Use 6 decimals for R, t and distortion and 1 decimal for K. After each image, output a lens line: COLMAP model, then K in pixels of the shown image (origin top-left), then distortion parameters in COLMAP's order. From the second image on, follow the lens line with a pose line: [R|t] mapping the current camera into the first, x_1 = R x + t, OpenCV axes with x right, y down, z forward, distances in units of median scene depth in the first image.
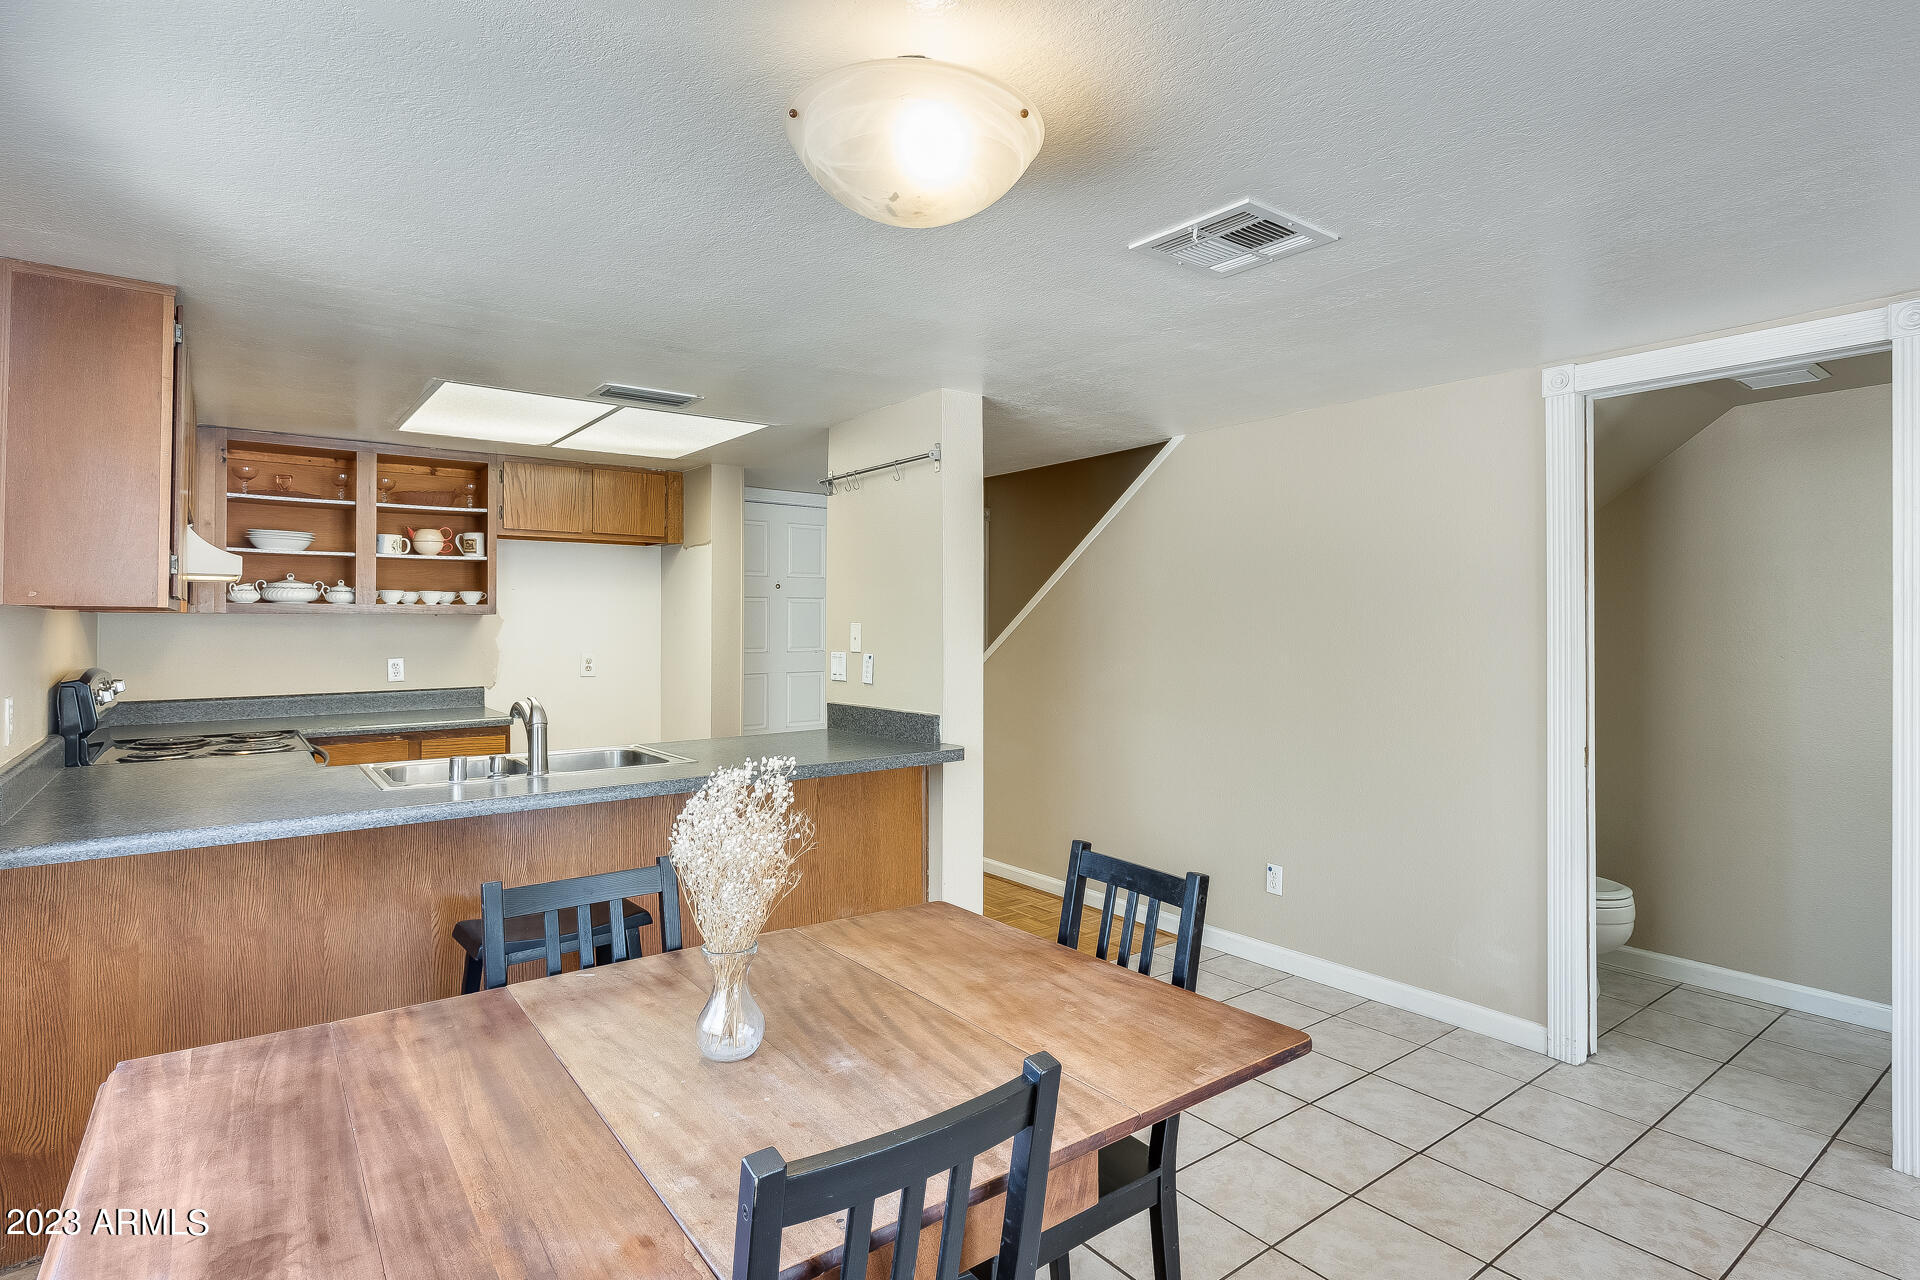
lens RADIAL K [[973.8, 0, 958.1], [0, 973.8, 614.0], [0, 0, 1]] dist [-0.001838, -0.000019]
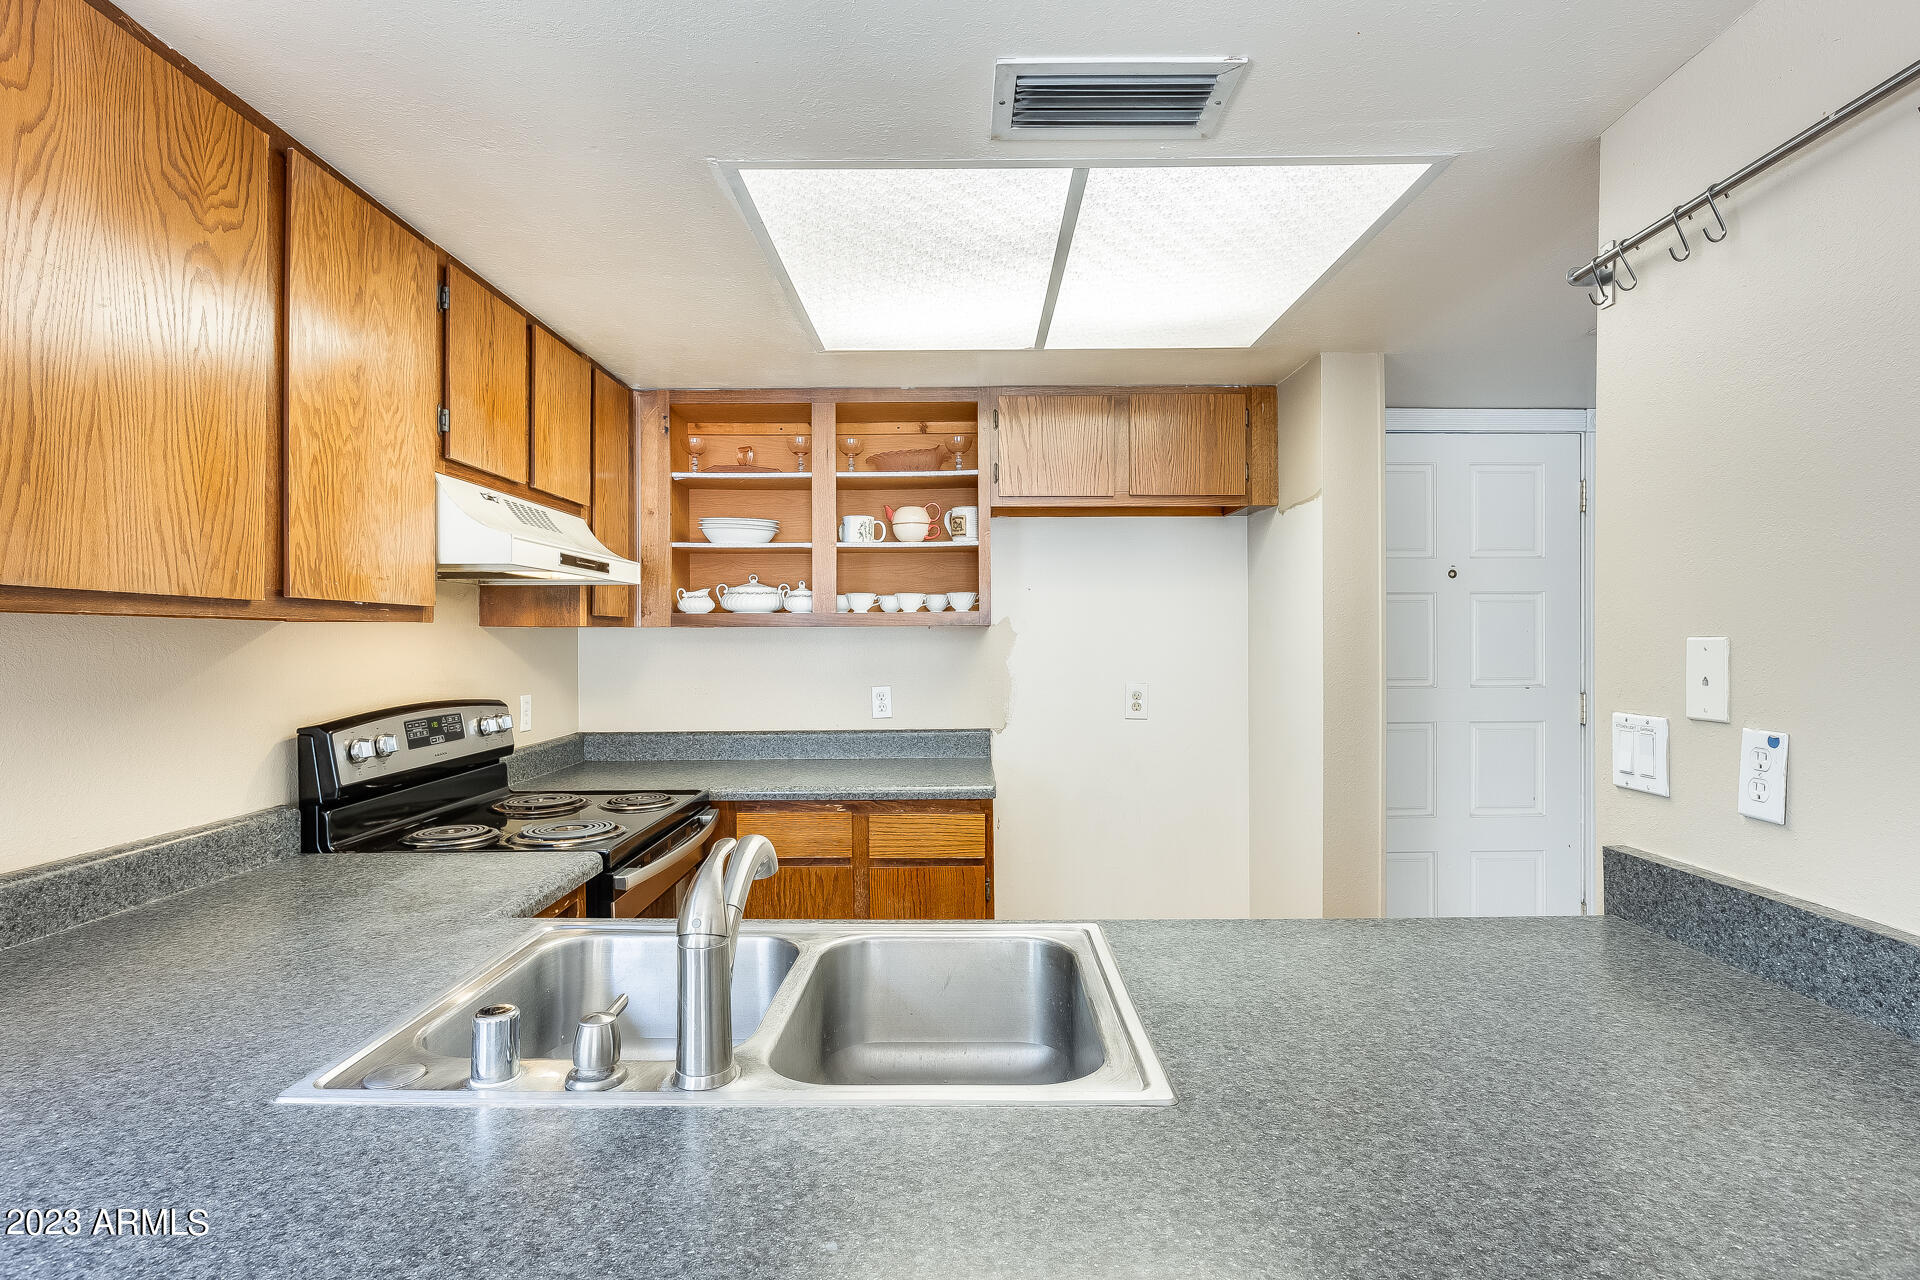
lens RADIAL K [[956.8, 0, 960.0], [0, 956.8, 640.0], [0, 0, 1]] dist [-0.003530, -0.000007]
pose [[0.793500, -0.001333, -0.608569, -0.096948], [0.008979, 0.999914, 0.009518, 0.004266], [0.608504, -0.013017, 0.793444, 0.502448]]
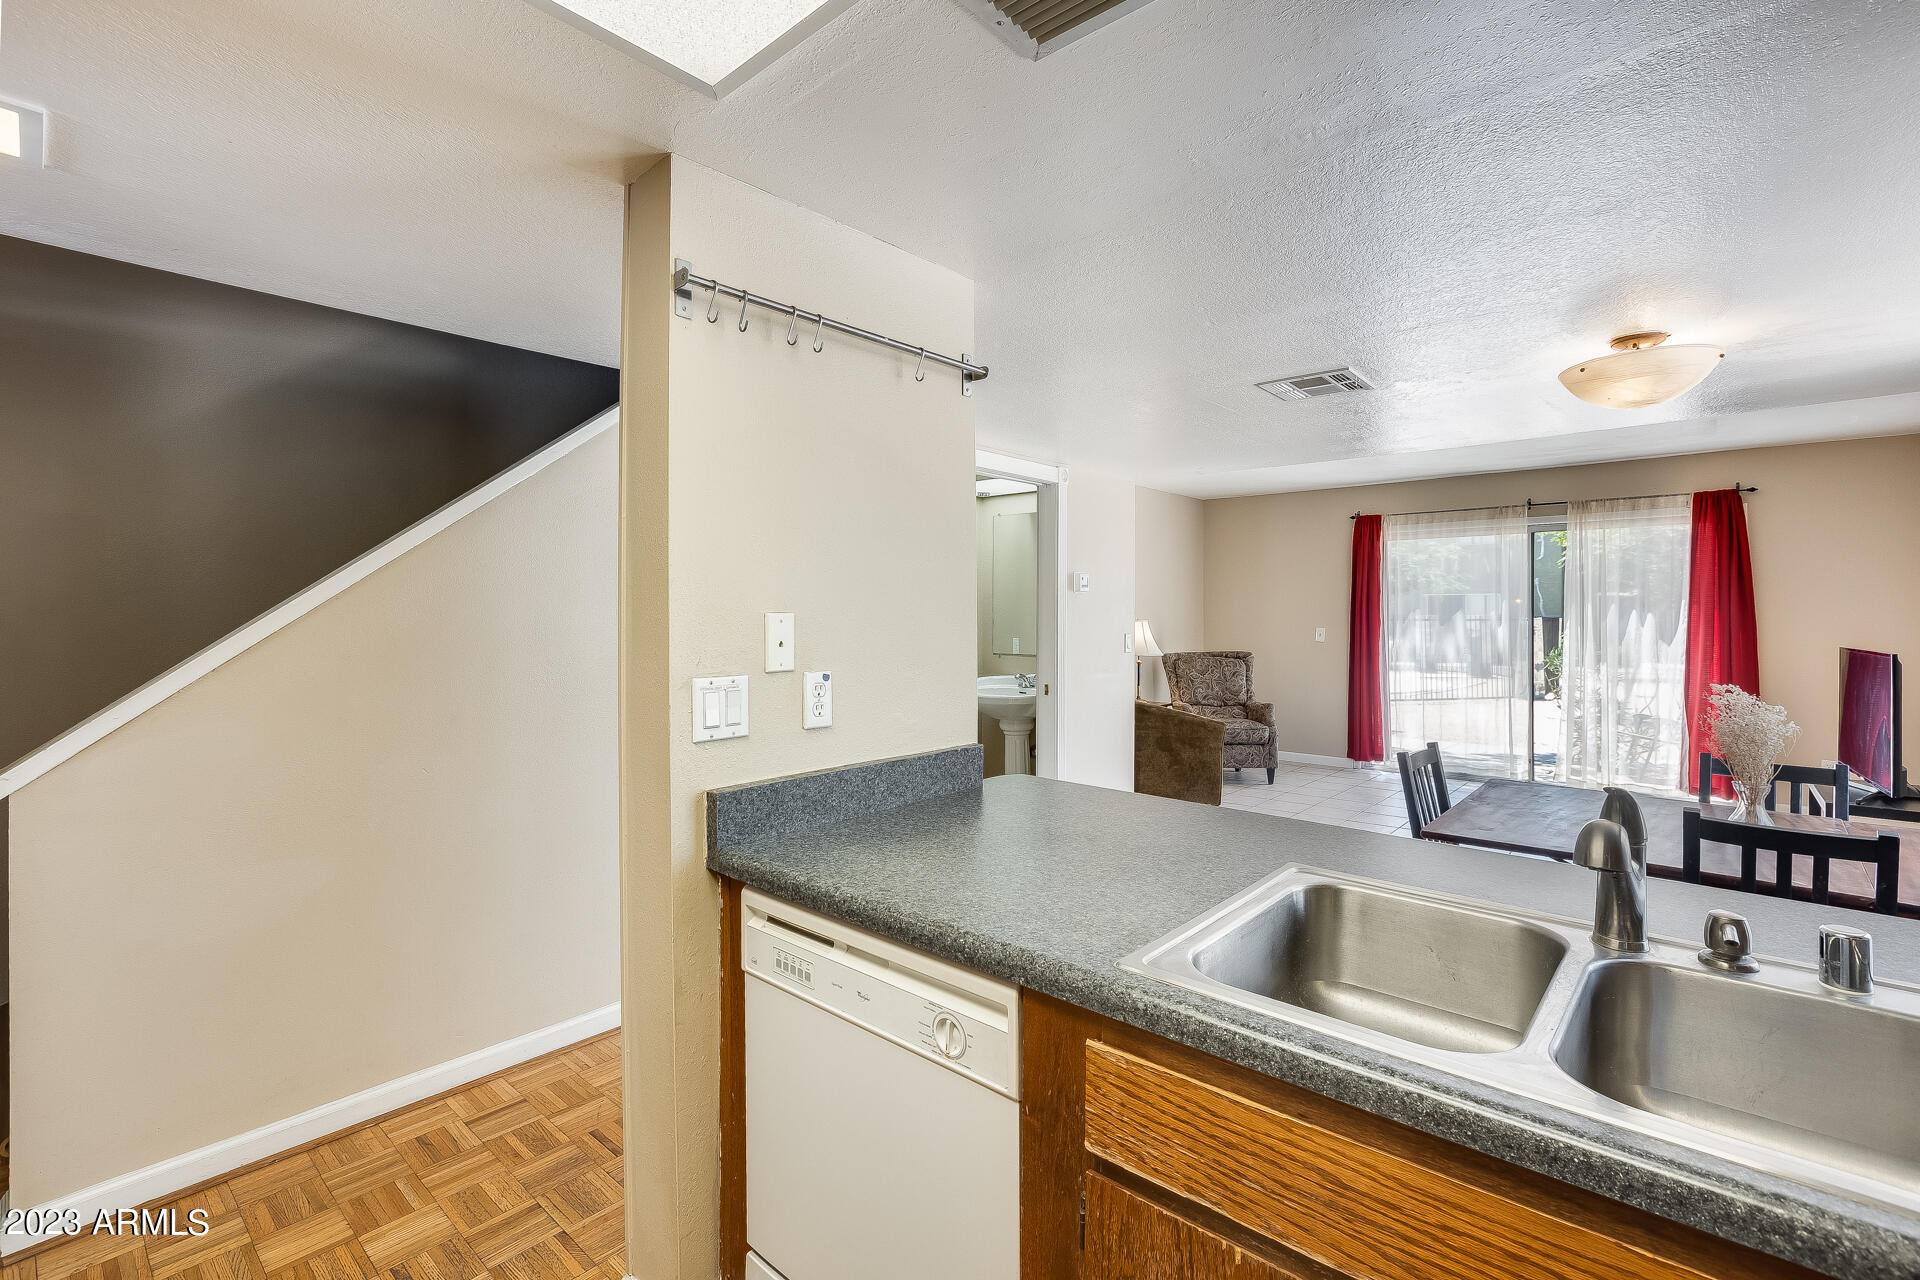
lens RADIAL K [[868.5, 0, 951.0], [0, 868.5, 617.2], [0, 0, 1]] dist [-0.000818, -0.000822]
pose [[-0.196866, -0.004877, 0.980418, -0.492745], [-0.011866, 0.999926, 0.002592, 0.008227], [-0.980359, -0.011123, -0.196909, 0.888581]]
